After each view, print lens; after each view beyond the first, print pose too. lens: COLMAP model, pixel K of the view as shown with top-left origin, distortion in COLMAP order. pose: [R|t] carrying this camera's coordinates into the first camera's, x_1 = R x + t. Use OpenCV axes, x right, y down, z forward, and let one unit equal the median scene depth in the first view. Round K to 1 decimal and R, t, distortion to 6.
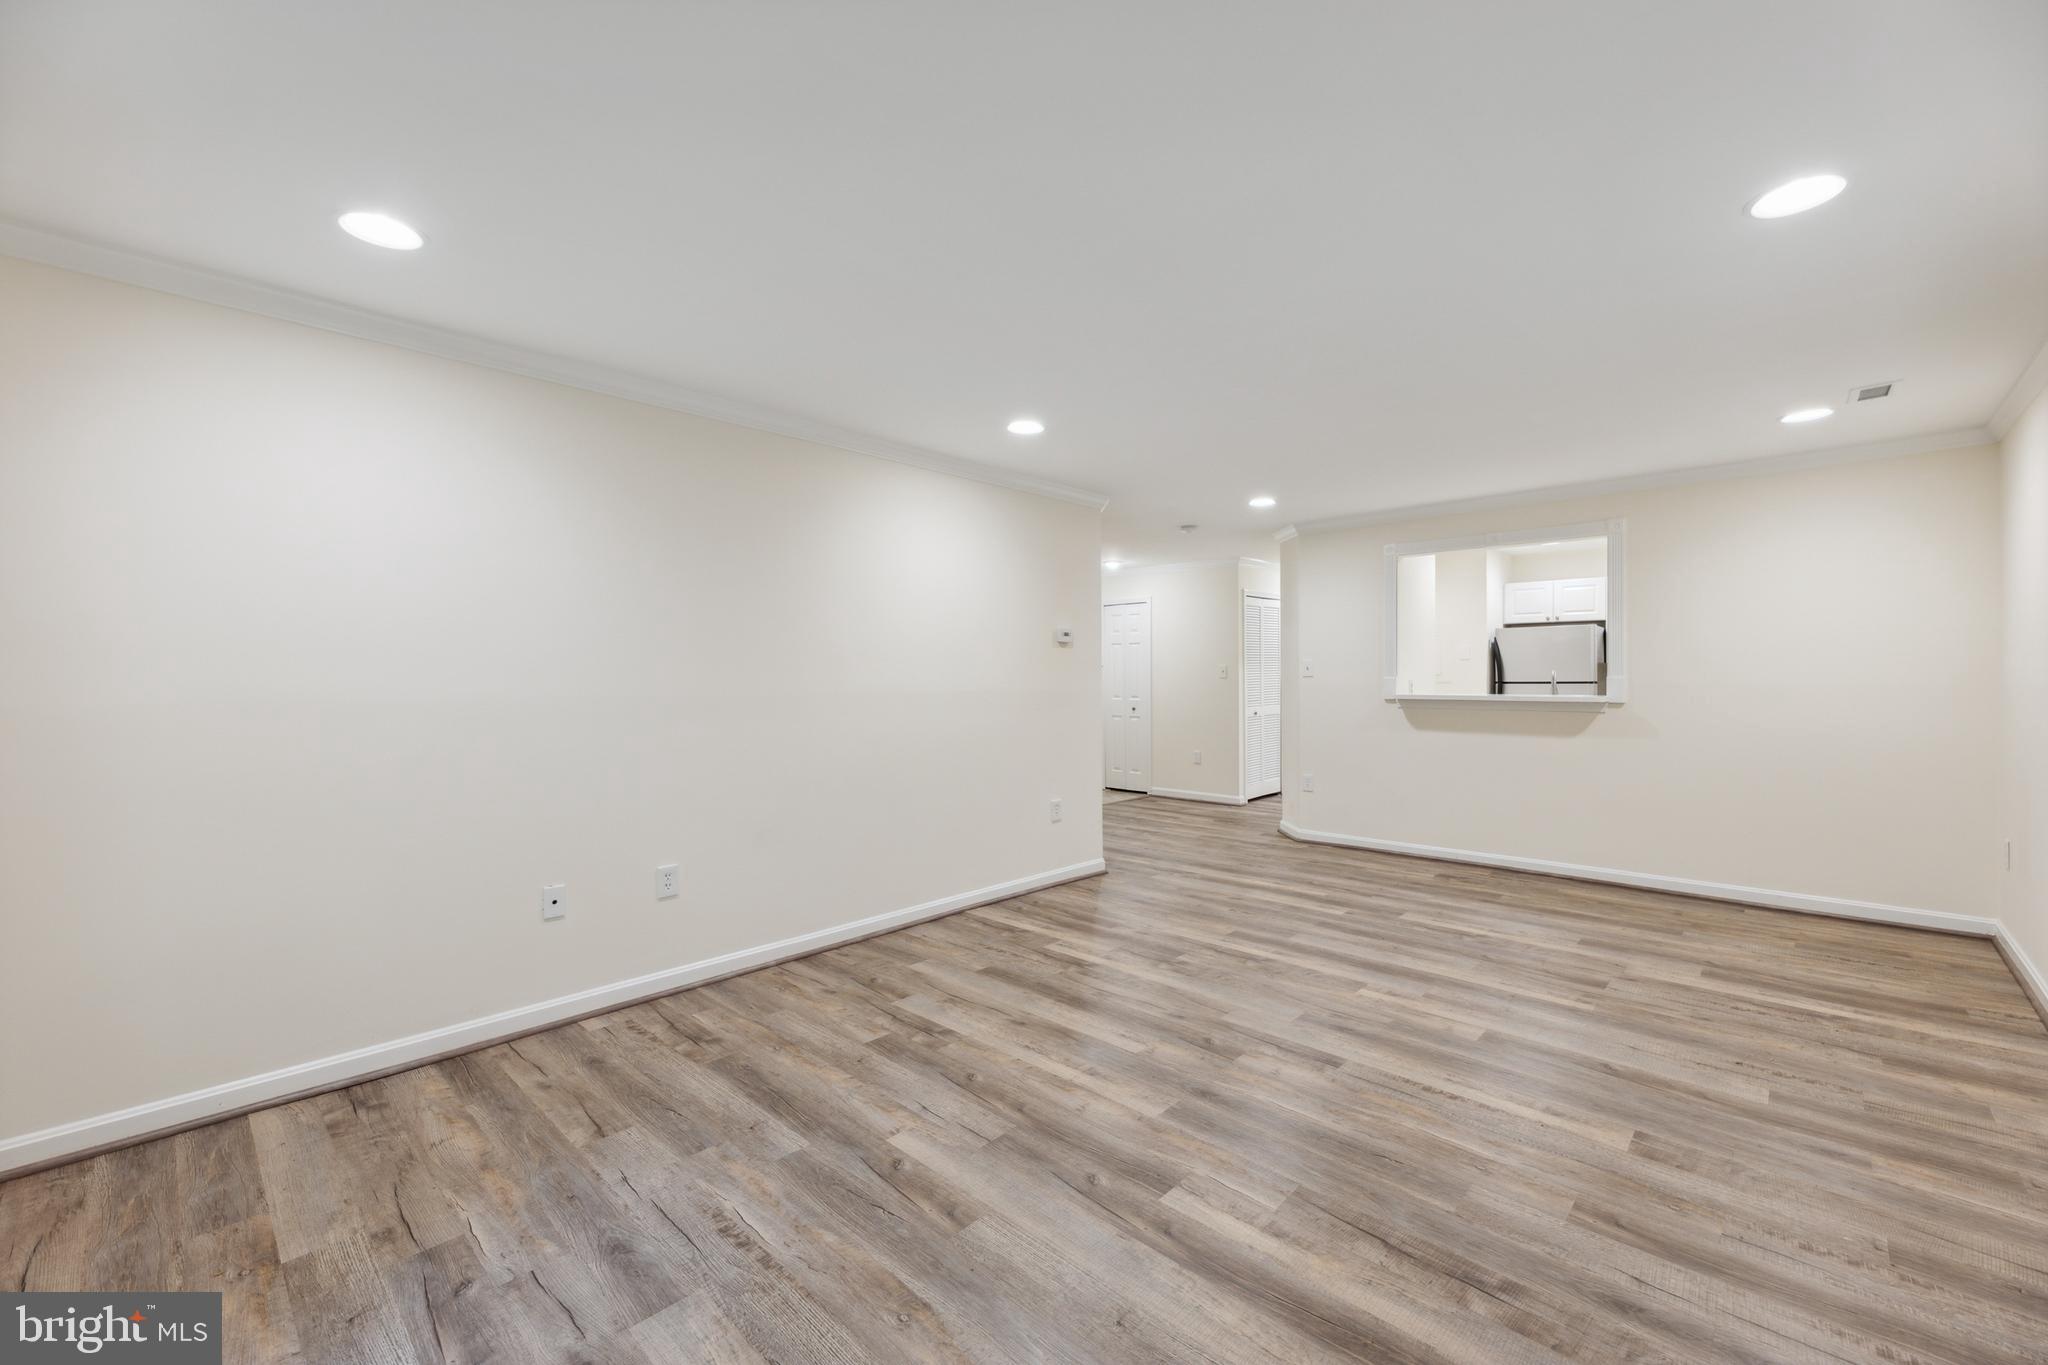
lens RADIAL K [[836.9, 0, 1023.2], [0, 836.9, 678.9], [0, 0, 1]] dist [-0.001655, 0.000232]
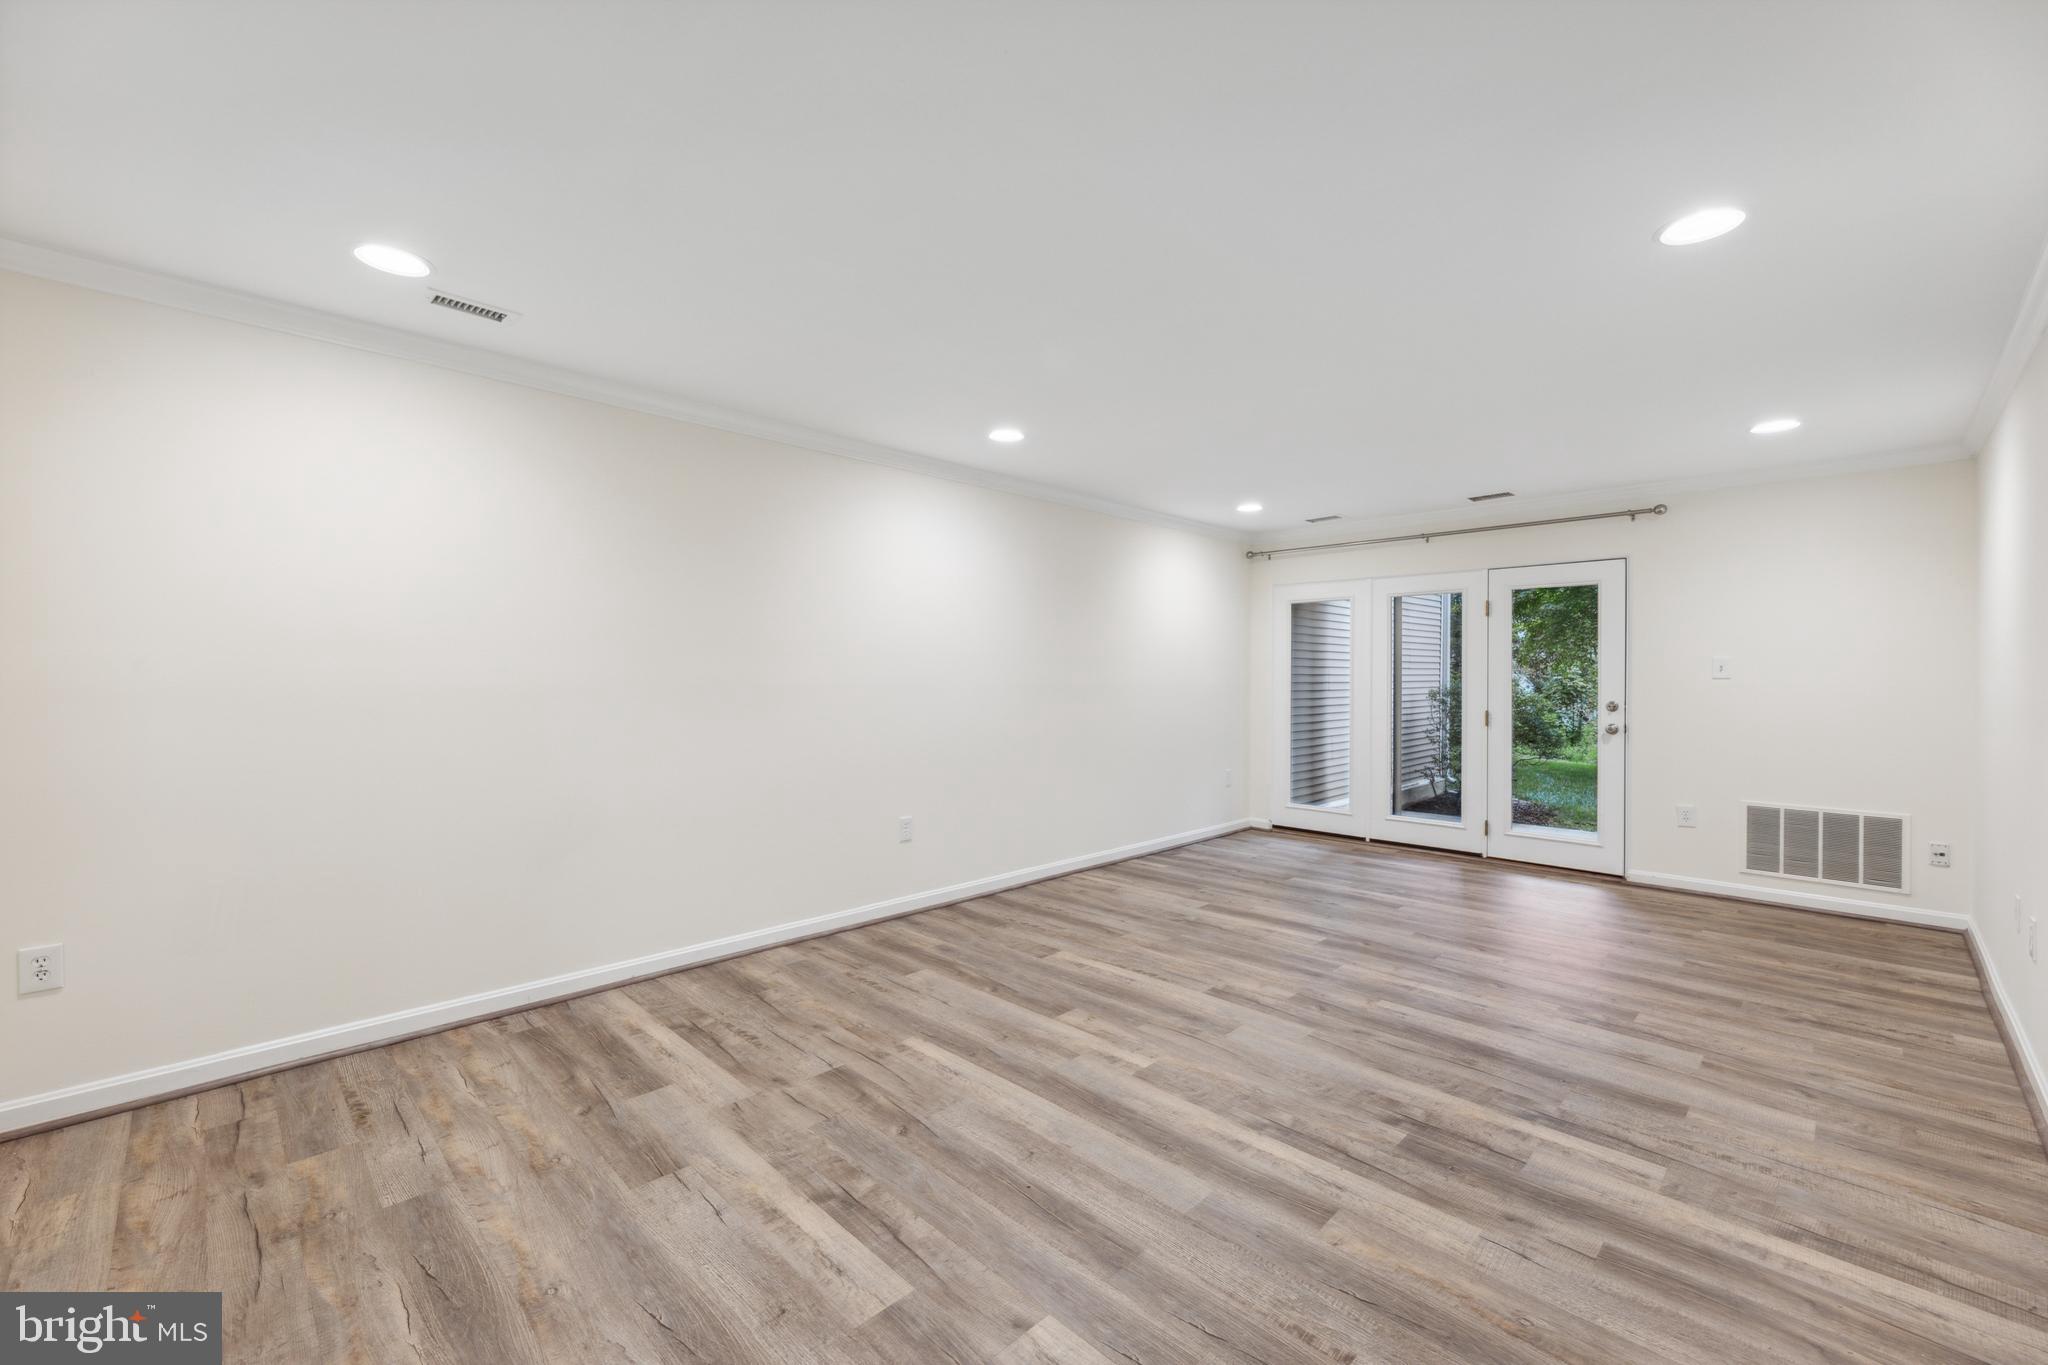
lens RADIAL K [[836.9, 0, 1021.6], [0, 836.9, 684.4], [0, 0, 1]] dist [-0.001655, 0.000232]
pose [[-0.999603, 0.000891, 0.028170, 0.540325], [0.001307, 0.999890, 0.014753, -0.009548], [-0.028154, 0.014784, -0.999494, 1.944820]]
